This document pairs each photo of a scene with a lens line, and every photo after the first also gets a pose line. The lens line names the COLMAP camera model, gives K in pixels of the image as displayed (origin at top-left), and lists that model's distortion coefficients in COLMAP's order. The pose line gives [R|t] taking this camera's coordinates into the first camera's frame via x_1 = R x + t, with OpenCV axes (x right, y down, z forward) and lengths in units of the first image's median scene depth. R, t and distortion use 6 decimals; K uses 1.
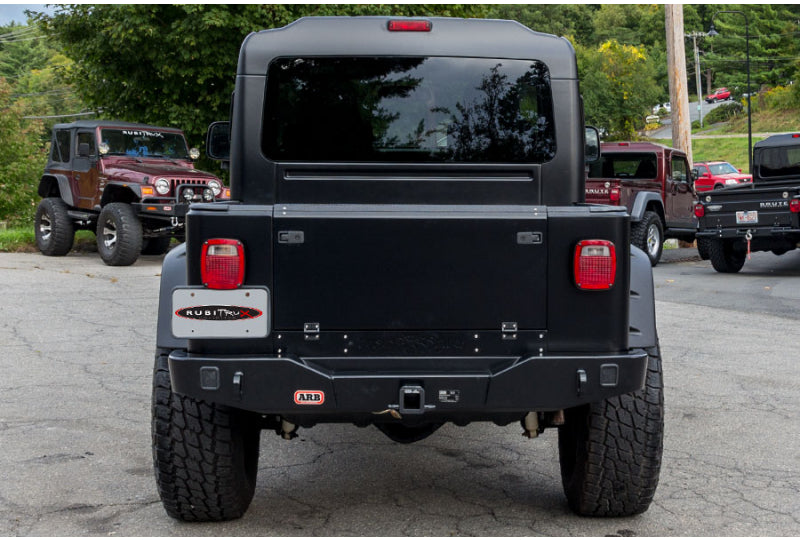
lens RADIAL K [[1309.6, 0, 400.0], [0, 1309.6, 270.0], [0, 0, 1]] dist [-0.006717, 0.017353]
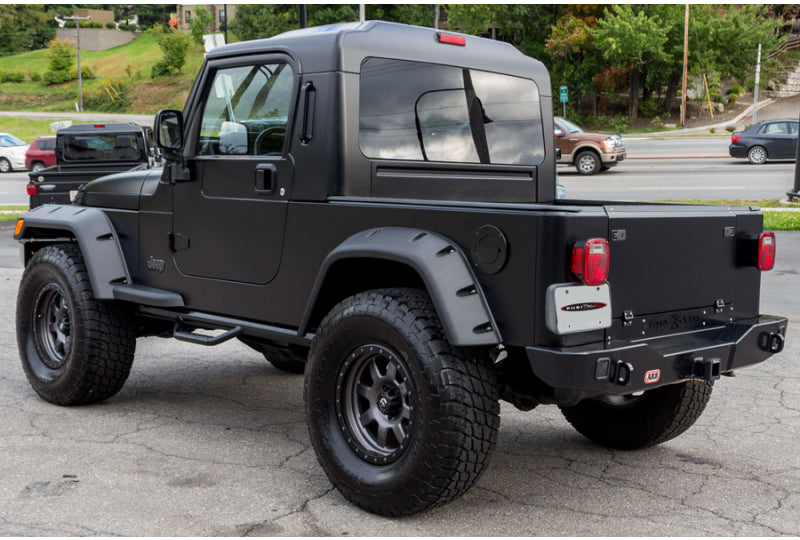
lens RADIAL K [[1069.0, 0, 490.2], [0, 1069.0, 267.1], [0, 0, 1]] dist [-0.001761, 0.082984]
pose [[0.722374, -0.039891, 0.690351, -0.621423], [0.019658, 0.999116, 0.037162, -0.026520], [-0.691224, -0.013274, 0.722519, 0.328620]]
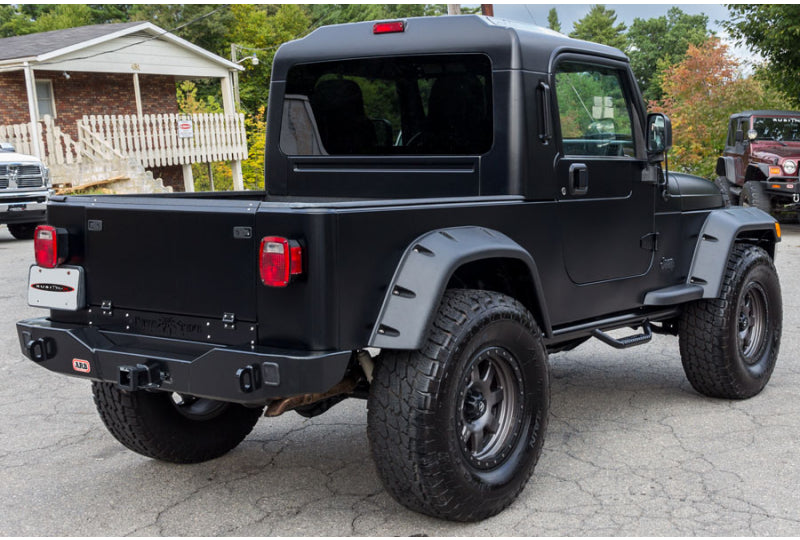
lens RADIAL K [[1069.0, 0, 490.2], [0, 1069.0, 267.1], [0, 0, 1]] dist [-0.001761, 0.082984]
pose [[0.818555, 0.049298, -0.572308, 0.582474], [-0.030900, 0.998647, 0.041827, -0.030261], [0.573596, -0.016554, 0.818971, 0.336834]]
